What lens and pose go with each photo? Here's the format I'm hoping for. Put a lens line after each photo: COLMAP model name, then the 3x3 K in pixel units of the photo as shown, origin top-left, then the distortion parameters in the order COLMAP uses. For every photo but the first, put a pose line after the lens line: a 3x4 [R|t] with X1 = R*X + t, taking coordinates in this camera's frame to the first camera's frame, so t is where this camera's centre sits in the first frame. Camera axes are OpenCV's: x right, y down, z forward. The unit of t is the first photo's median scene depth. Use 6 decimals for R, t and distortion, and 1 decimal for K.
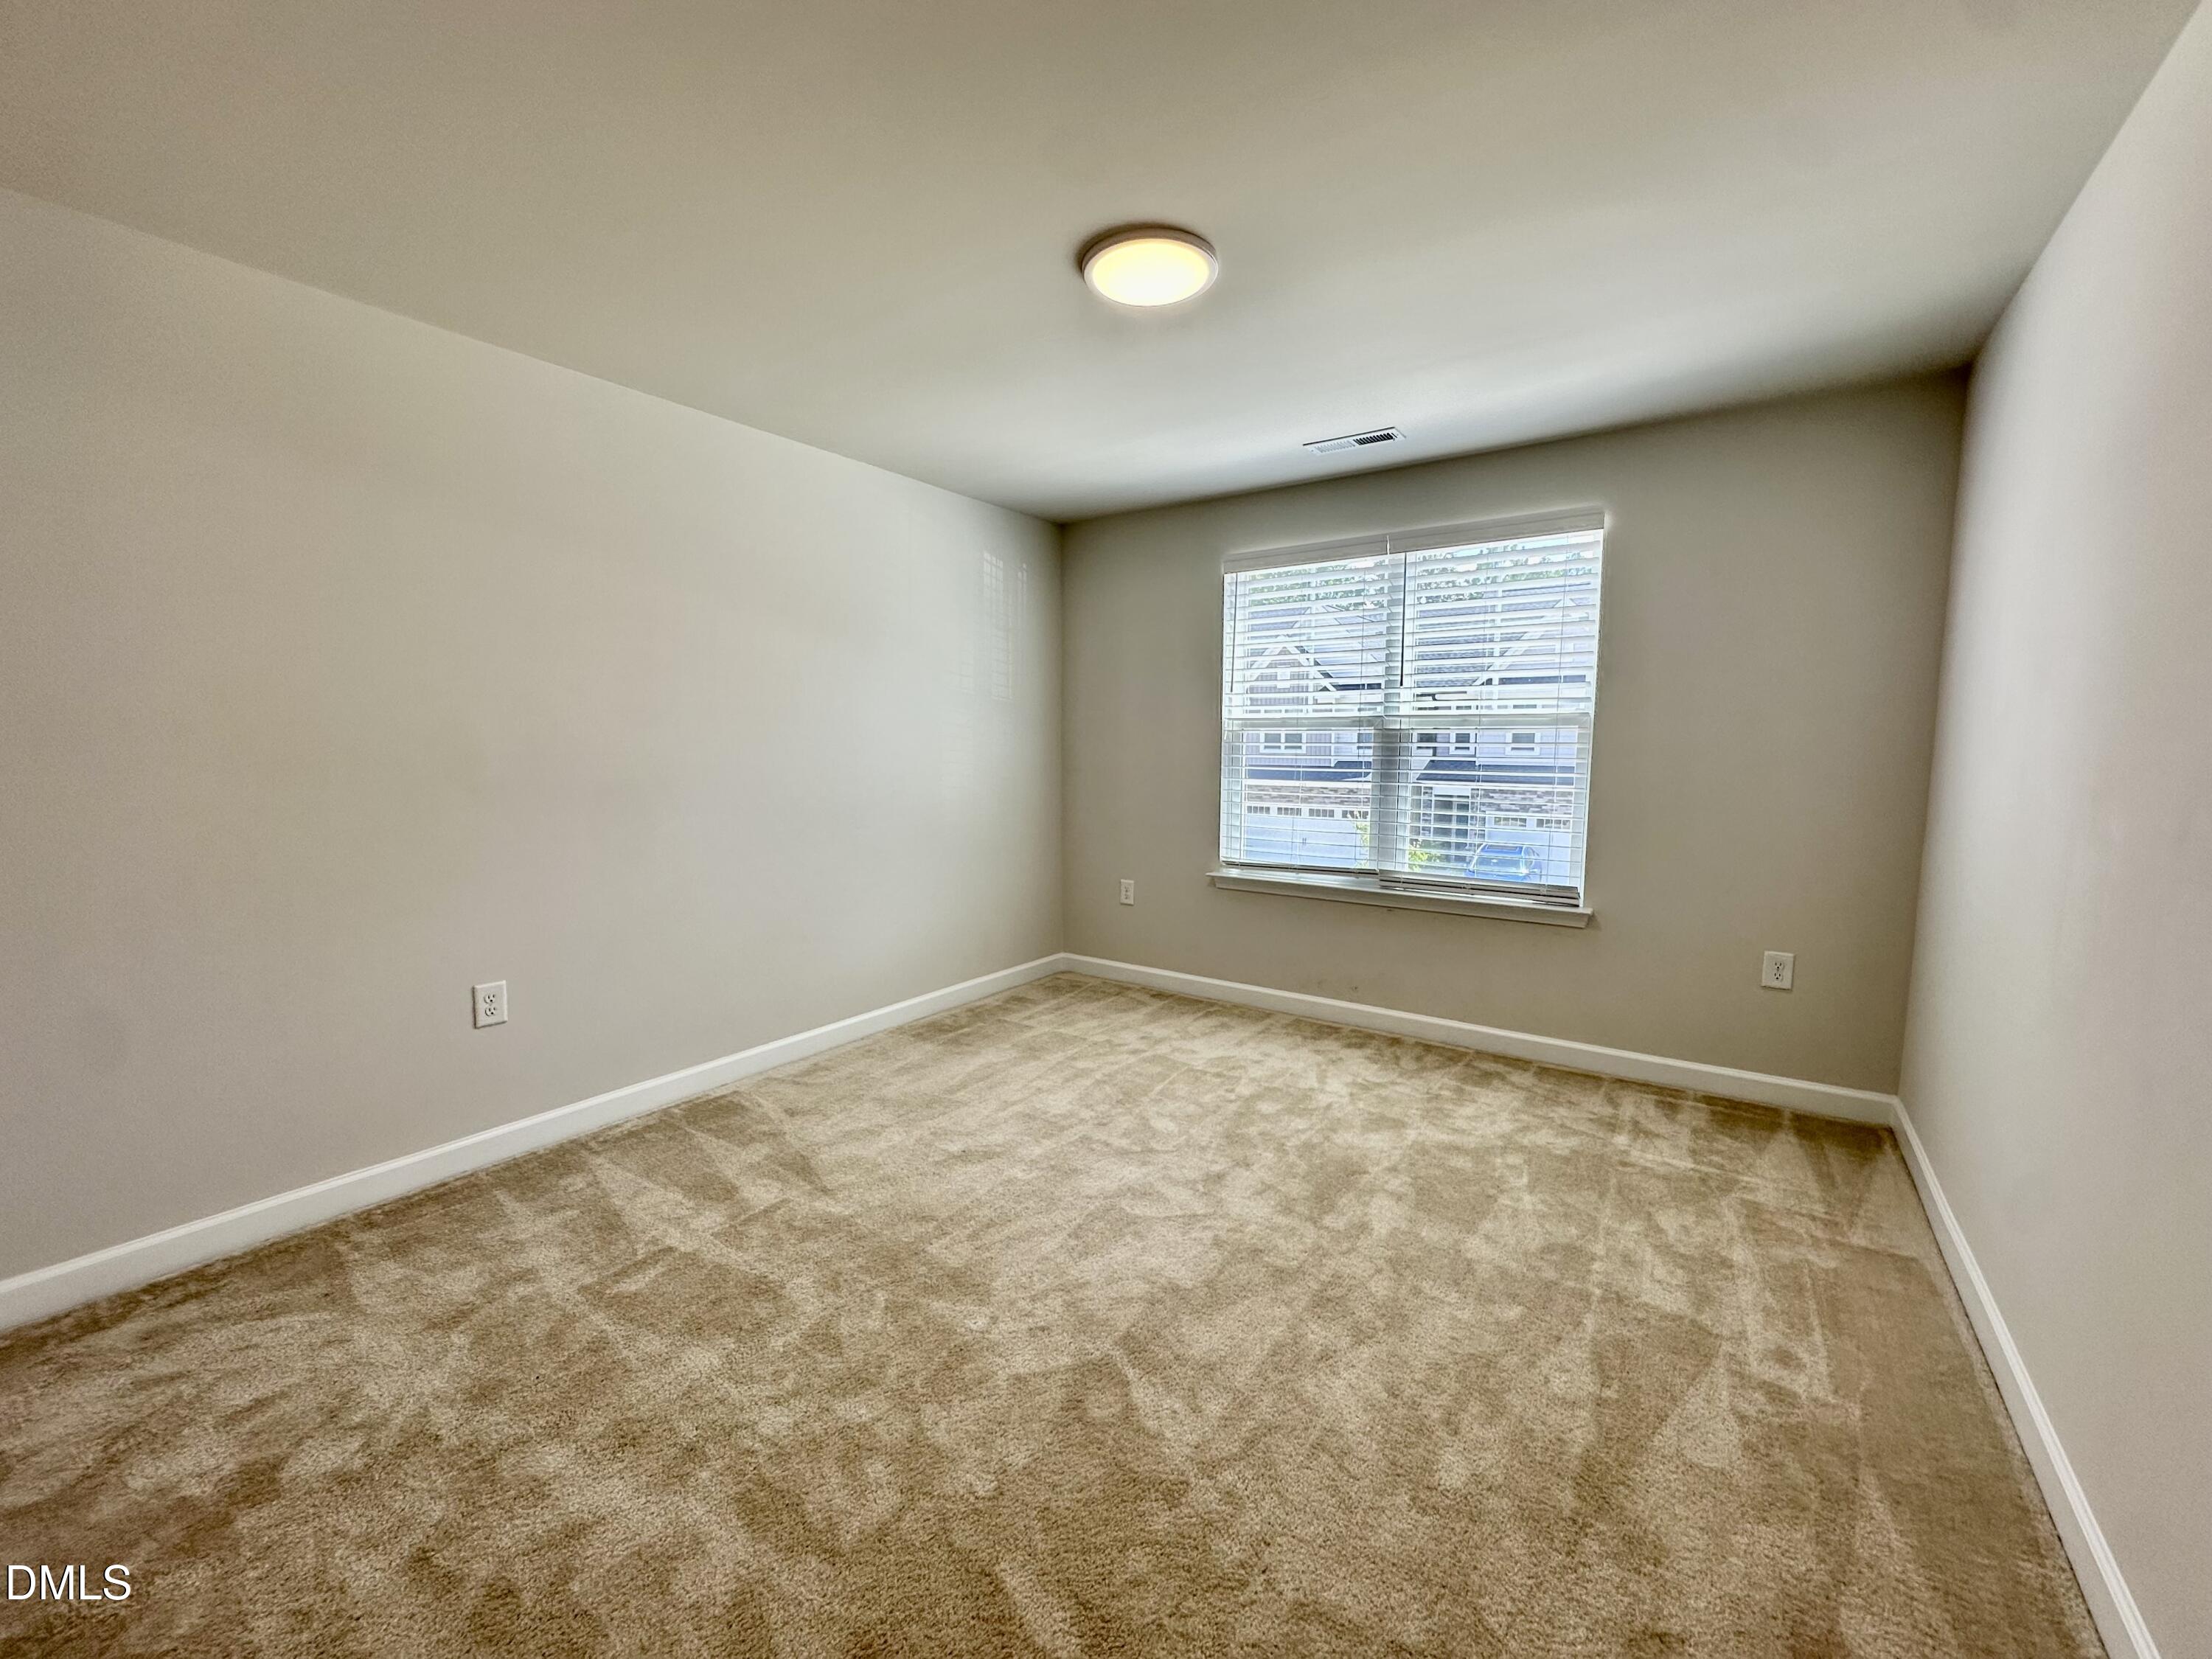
lens RADIAL K [[881.1, 0, 1106.0], [0, 881.1, 832.4], [0, 0, 1]] dist [-0.001251, -0.000550]
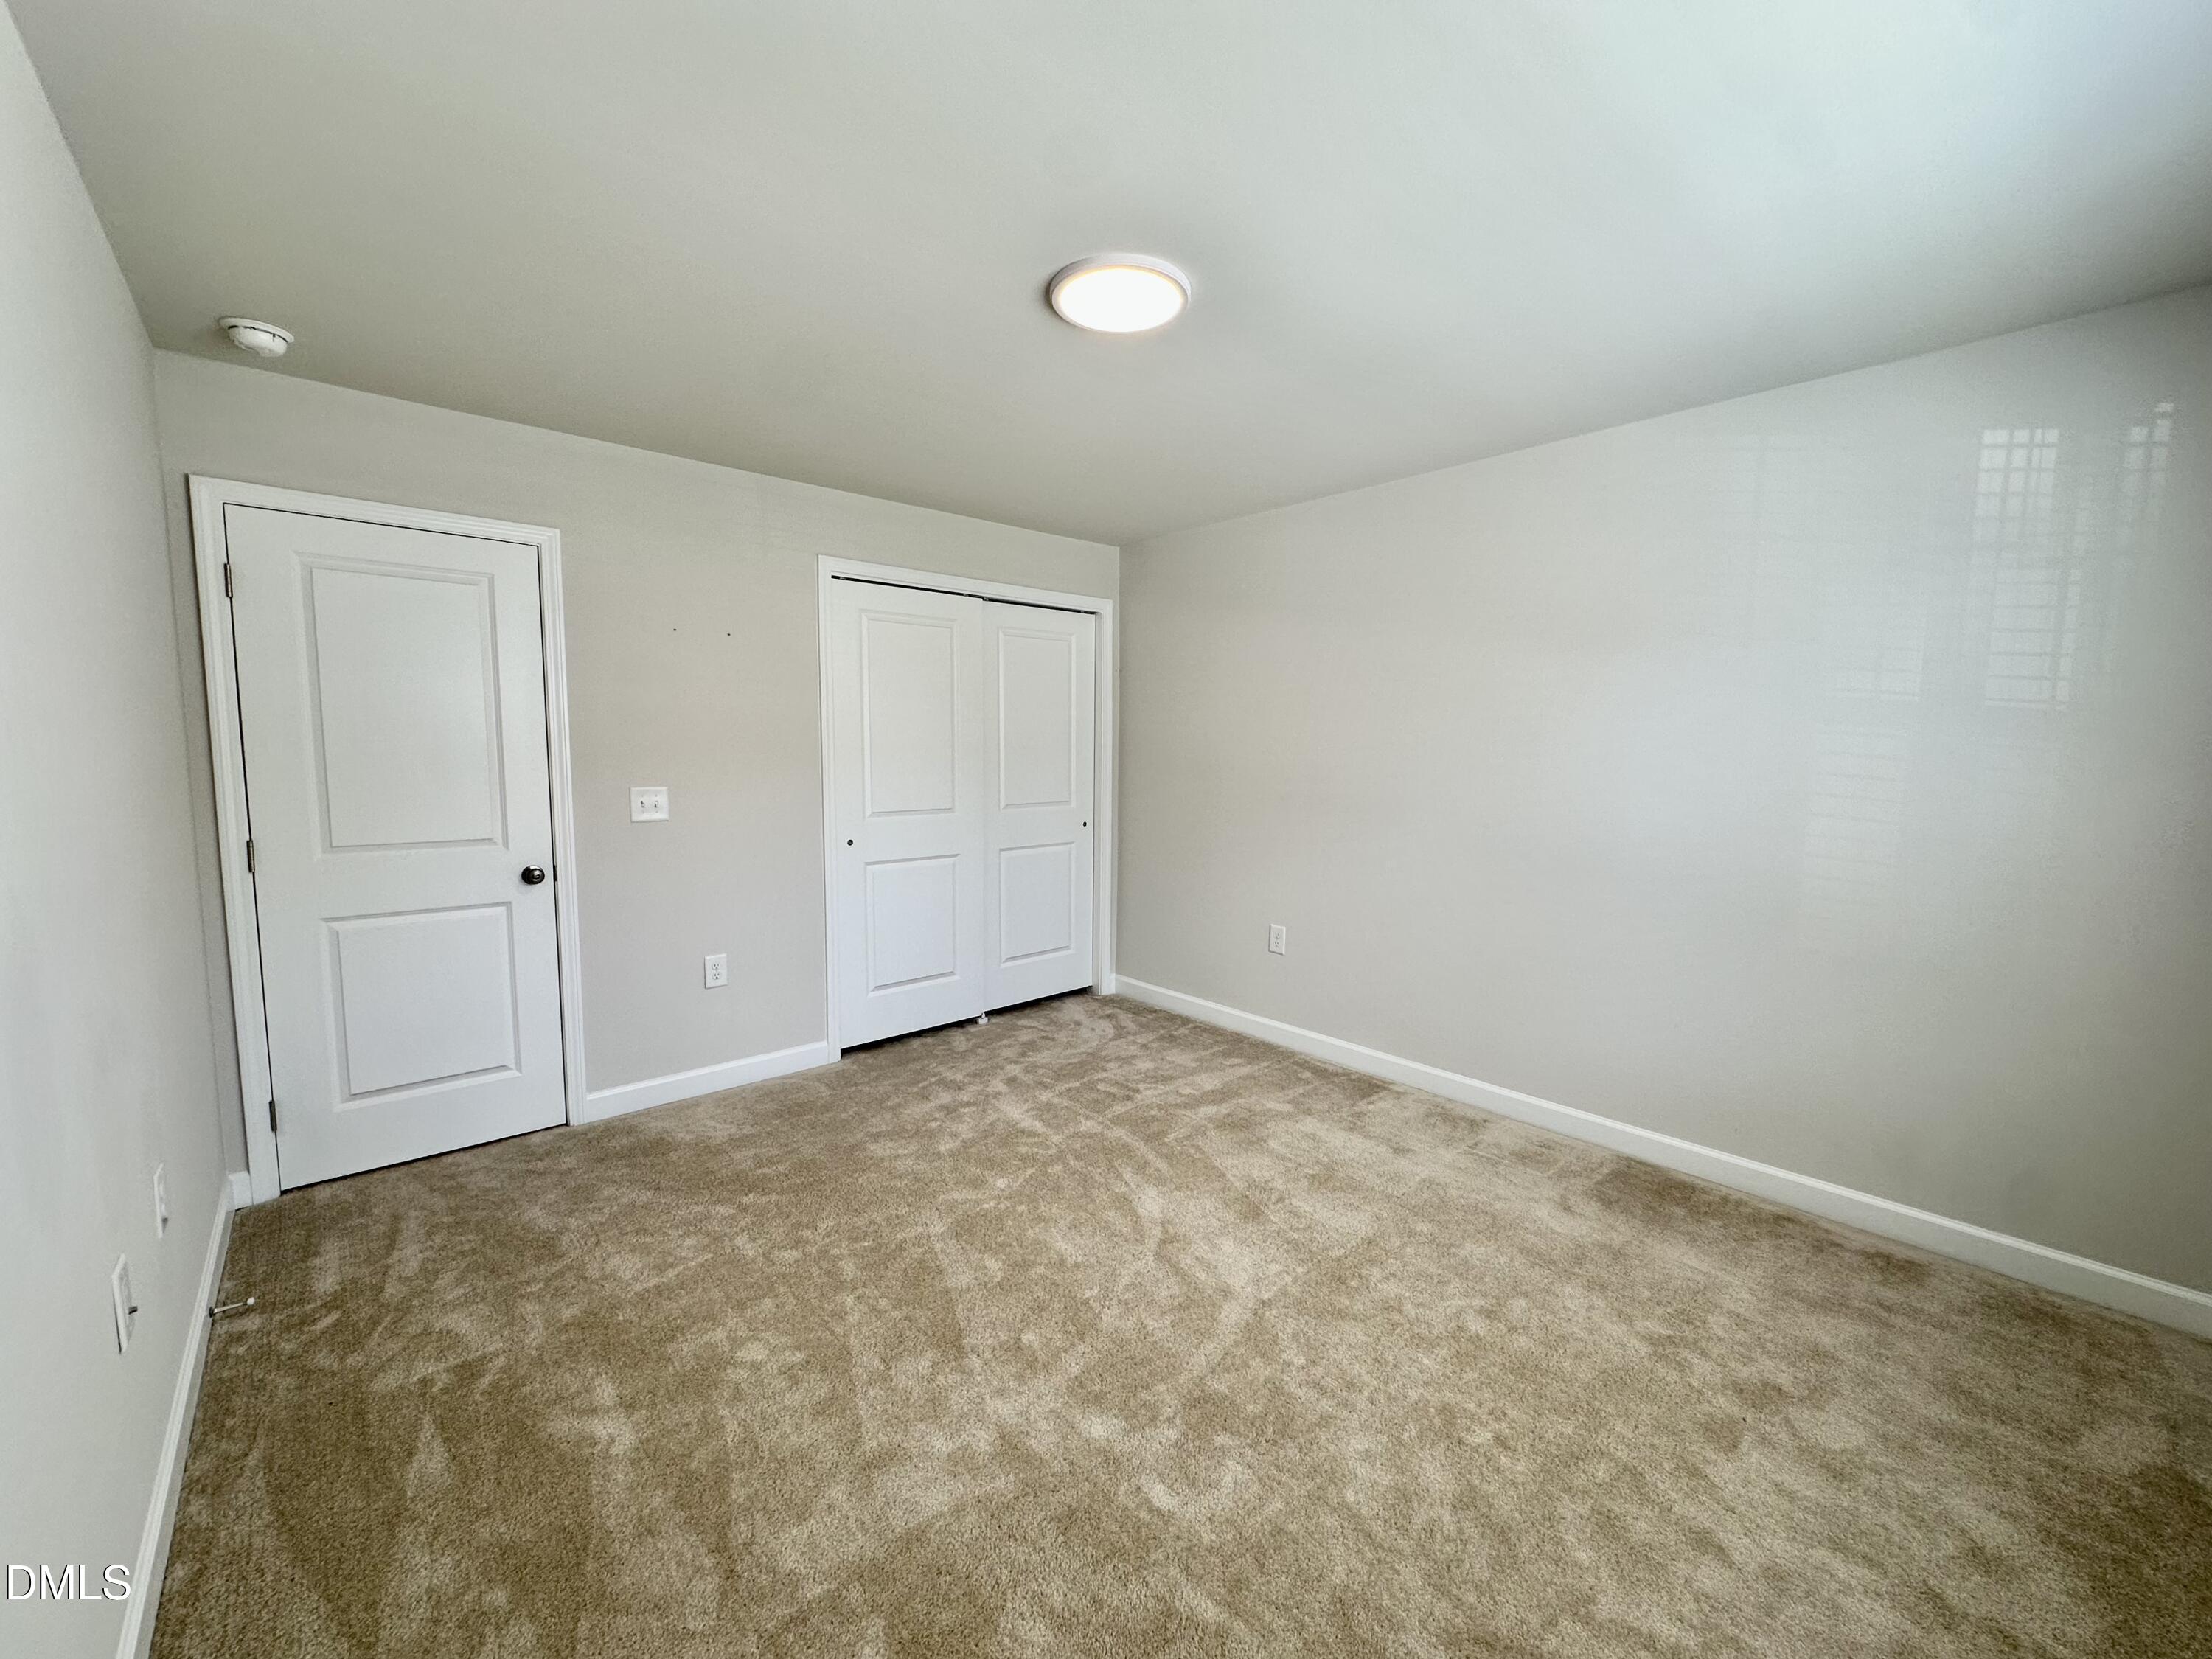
lens RADIAL K [[881.1, 0, 1124.9], [0, 881.1, 827.9], [0, 0, 1]] dist [-0.001251, -0.000550]
pose [[-0.223357, 0.078521, -0.971569, 0.785391], [-0.109552, 0.988412, 0.105068, -0.122186], [0.968561, 0.129905, -0.212166, 0.975577]]
